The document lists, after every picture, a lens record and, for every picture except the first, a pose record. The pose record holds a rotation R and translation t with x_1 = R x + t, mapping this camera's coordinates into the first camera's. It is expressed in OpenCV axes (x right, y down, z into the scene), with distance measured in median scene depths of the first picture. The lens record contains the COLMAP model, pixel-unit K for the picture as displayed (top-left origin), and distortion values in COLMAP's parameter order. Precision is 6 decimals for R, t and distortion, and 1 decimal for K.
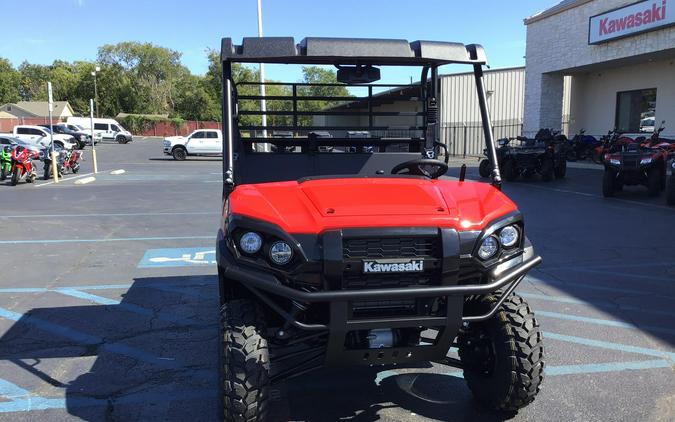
lens RADIAL K [[609.0, 0, 335.8], [0, 609.0, 241.8], [0, 0, 1]] dist [0.095201, -0.183978]
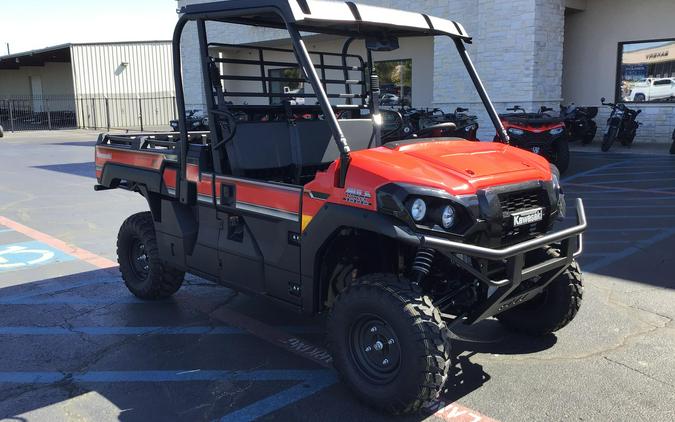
lens RADIAL K [[607.2, 0, 339.8], [0, 607.2, 189.1], [0, 0, 1]] dist [0.103601, -0.207405]
pose [[0.816006, -0.078202, 0.572729, -0.665304], [0.101406, 0.994808, -0.008647, -0.029503], [-0.569079, 0.065134, 0.819699, 0.233850]]
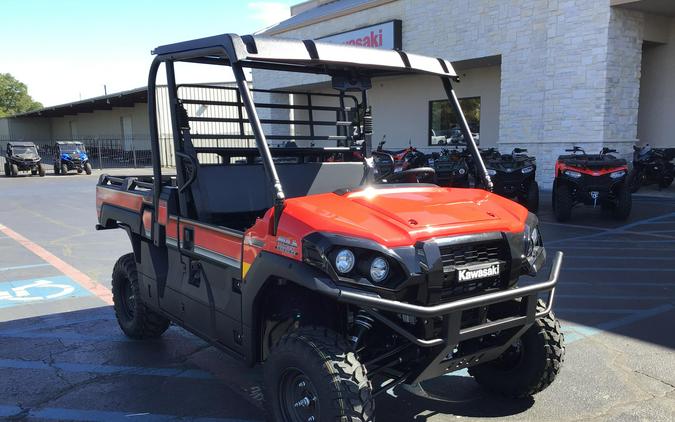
lens RADIAL K [[609.0, 0, 335.8], [0, 609.0, 241.8], [0, 0, 1]] dist [0.095201, -0.183978]
pose [[0.888597, -0.068671, 0.453519, -0.472335], [0.077133, 0.997021, -0.000164, -0.023624], [-0.452156, 0.035127, 0.891247, 0.162680]]
